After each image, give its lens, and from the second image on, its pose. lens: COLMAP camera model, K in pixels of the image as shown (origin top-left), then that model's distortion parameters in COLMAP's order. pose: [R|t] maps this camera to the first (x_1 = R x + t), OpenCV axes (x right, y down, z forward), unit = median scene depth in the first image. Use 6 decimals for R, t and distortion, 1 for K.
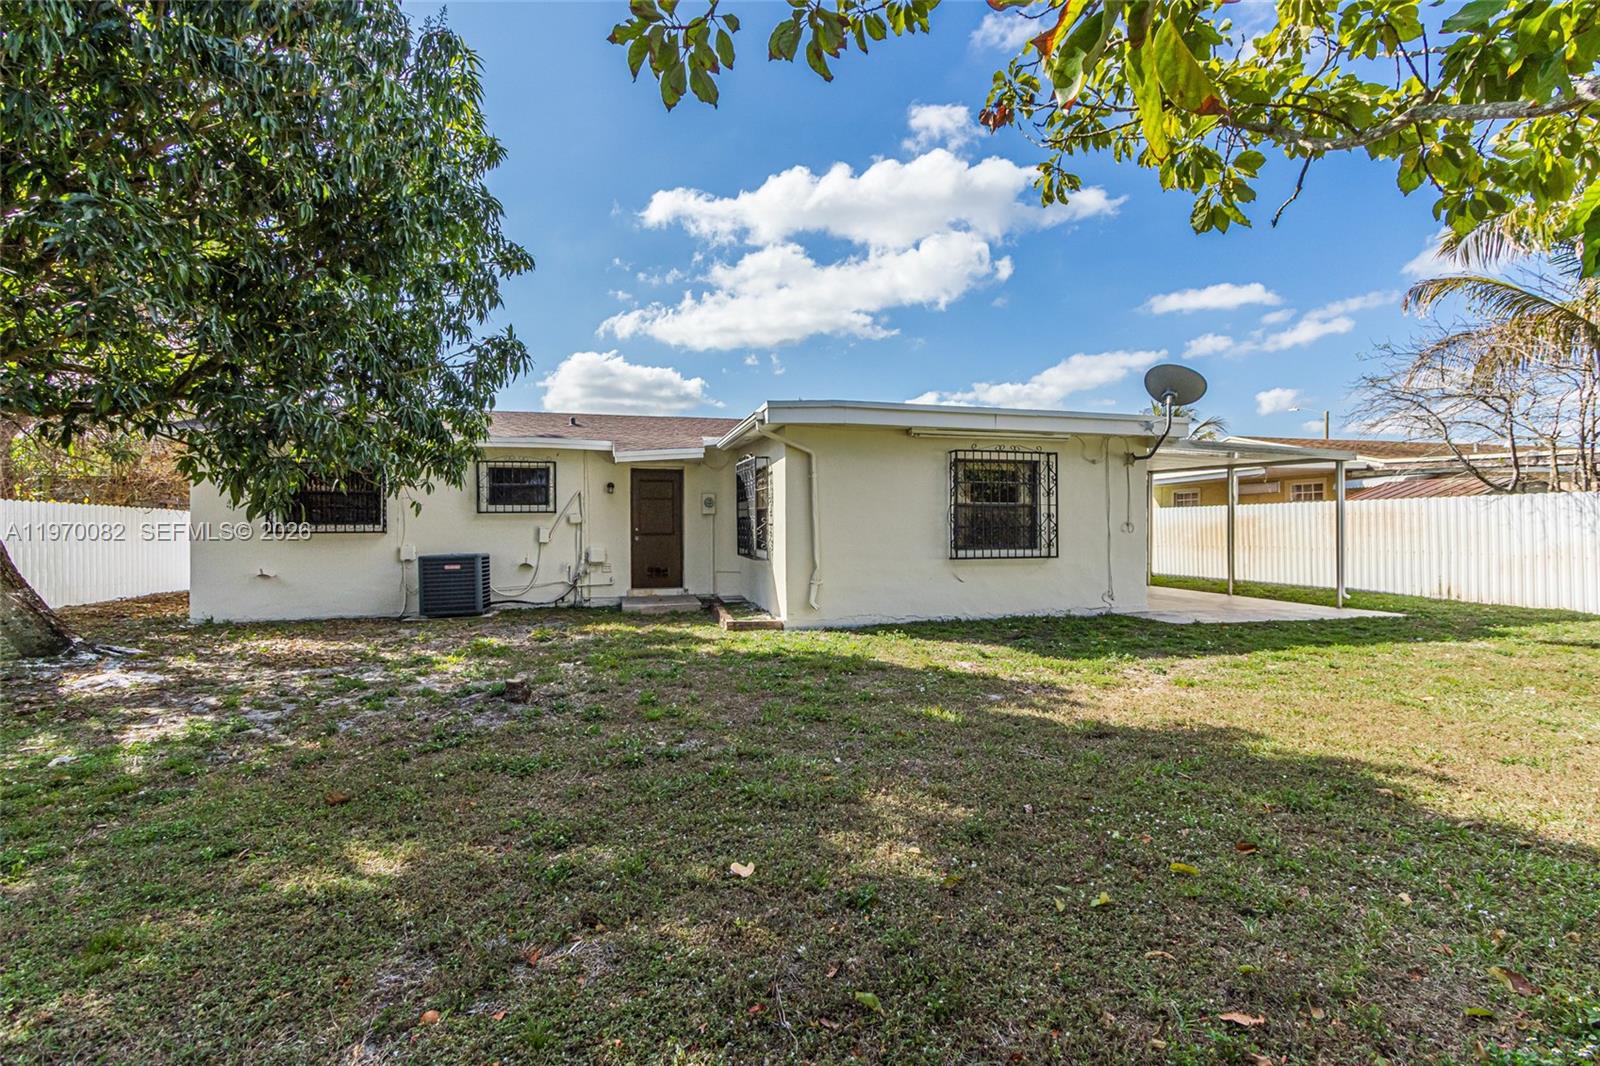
lens RADIAL K [[707.3, 0, 804.1], [0, 707.3, 508.3], [0, 0, 1]] dist [-0.018199, -0.000019]
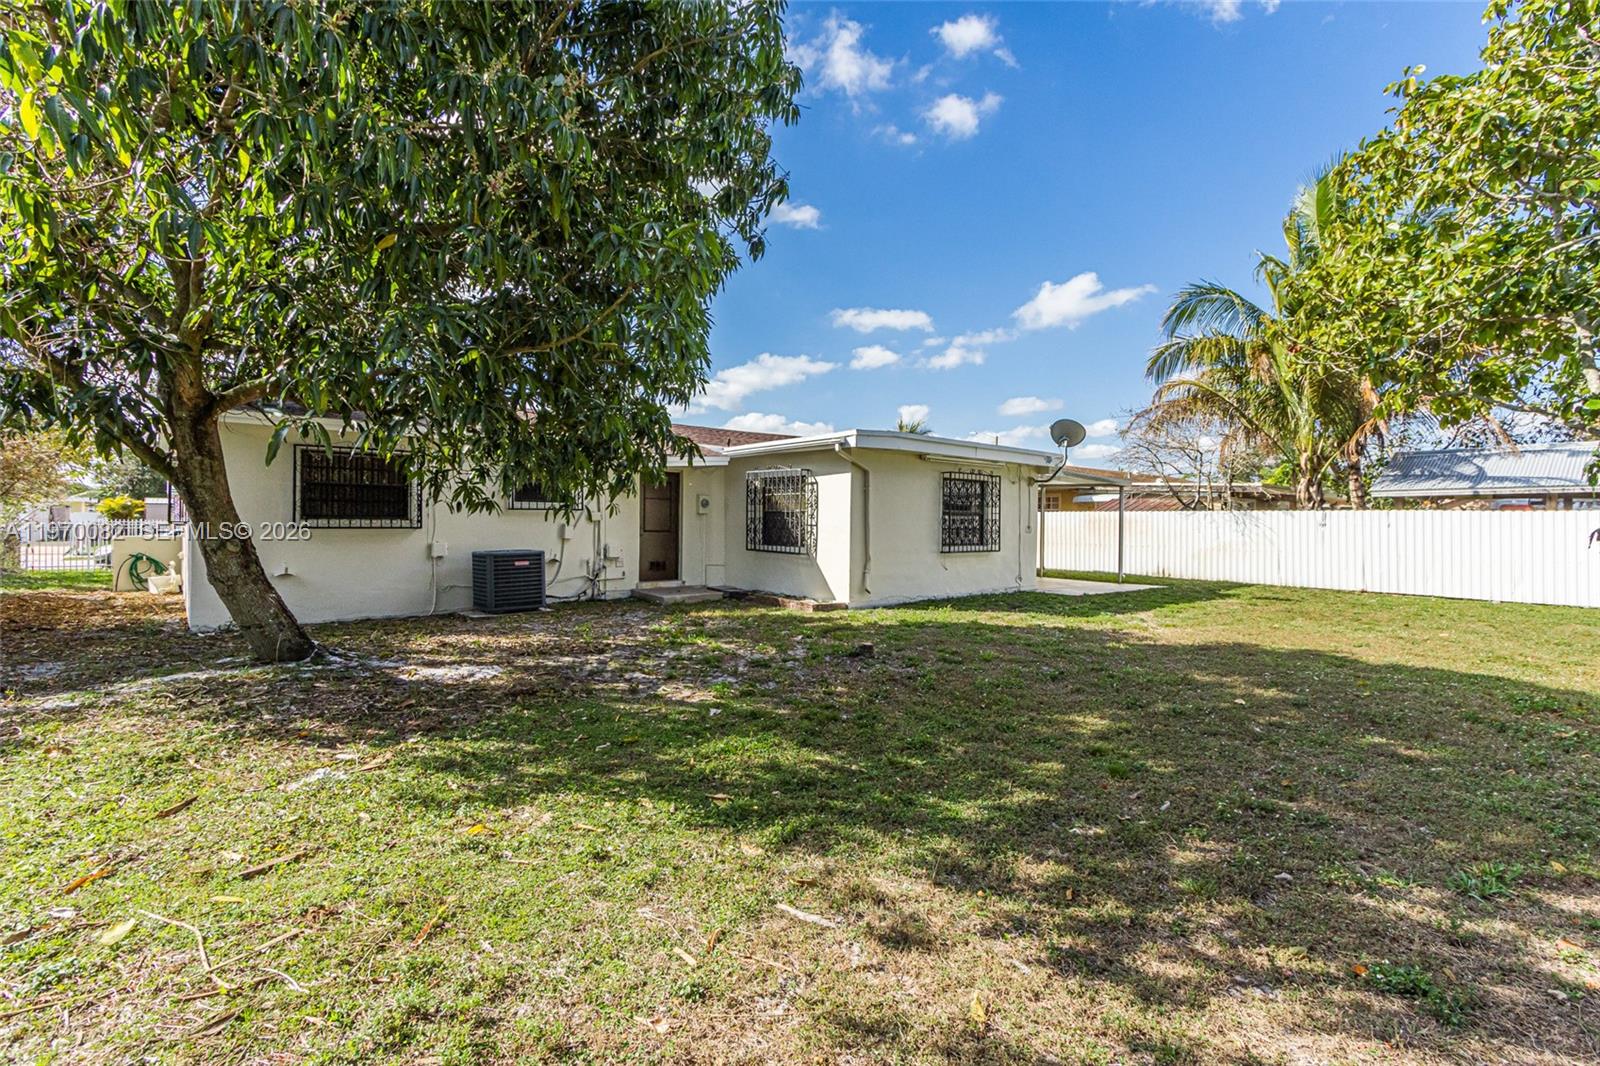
lens RADIAL K [[728.7, 0, 800.0], [0, 728.7, 533.0], [0, 0, 1]] dist [0.004961, 0.000599]
pose [[0.907281, 0.007555, 0.420457, -0.557059], [-0.025383, 0.998999, 0.036821, -0.009112], [-0.419758, -0.044079, 0.906565, -0.122760]]
